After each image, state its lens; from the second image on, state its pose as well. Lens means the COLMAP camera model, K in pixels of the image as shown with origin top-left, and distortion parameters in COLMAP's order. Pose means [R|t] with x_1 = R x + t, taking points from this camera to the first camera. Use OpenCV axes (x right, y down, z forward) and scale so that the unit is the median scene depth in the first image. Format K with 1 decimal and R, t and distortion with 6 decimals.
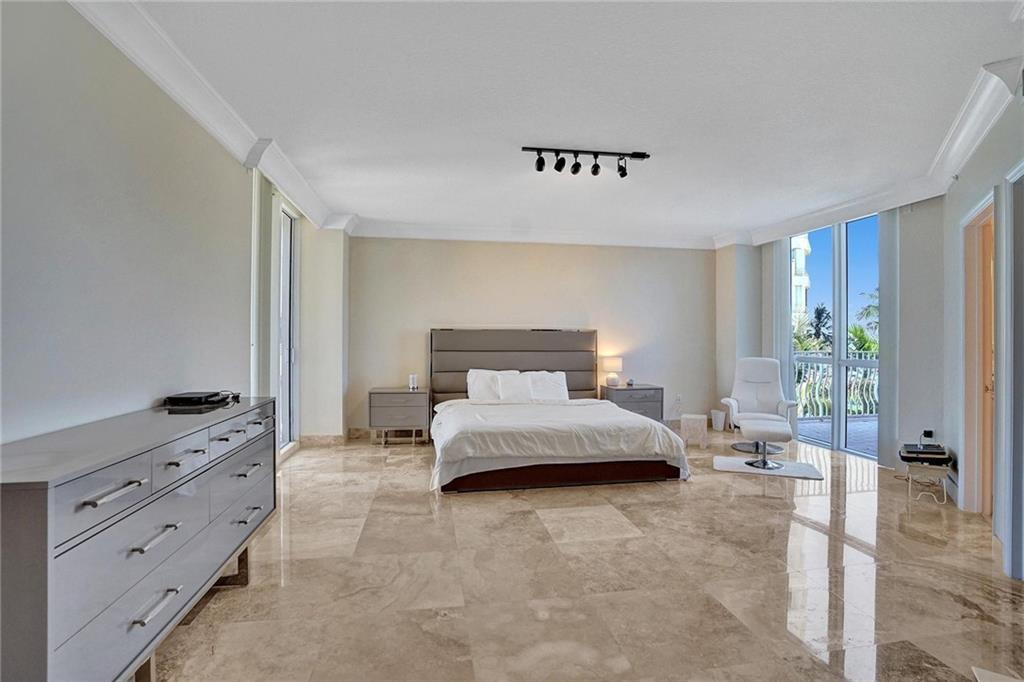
lens RADIAL K [[476.5, 0, 512.0], [0, 476.5, 341.0], [0, 0, 1]] dist [-0.073989, -0.000056]
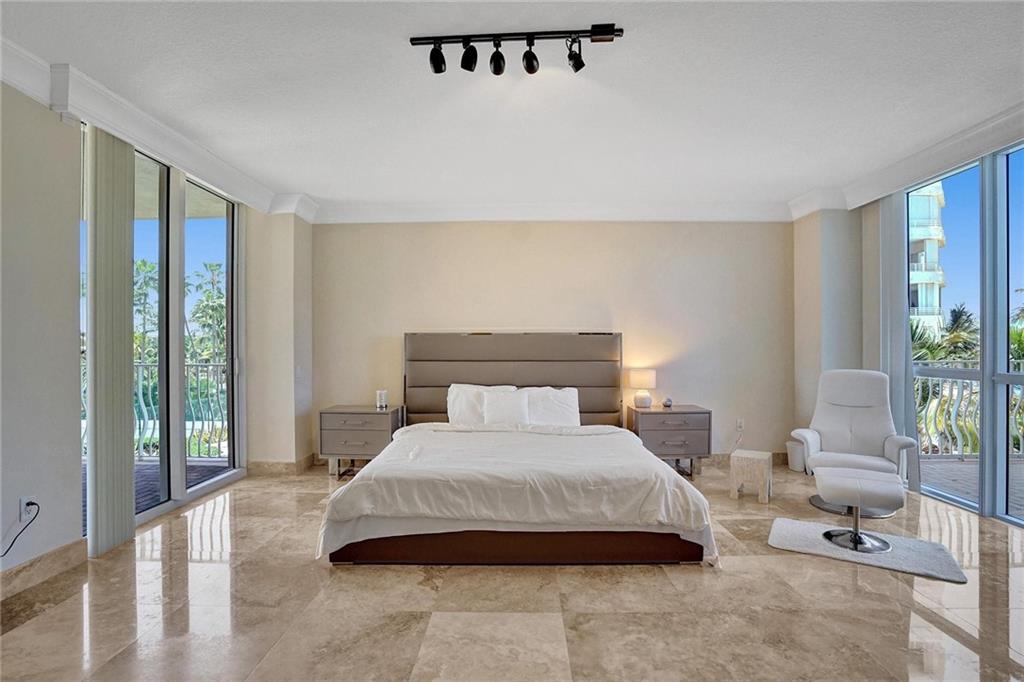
lens RADIAL K [[484.2, 0, 511.2], [0, 484.2, 352.9], [0, 0, 1]] dist [-0.072964, 0.018723]
pose [[0.983232, -0.004269, -0.182309, 0.178253], [0.004905, 0.999983, 0.003038, 0.007107], [0.182293, -0.003881, 0.983237, 0.265180]]
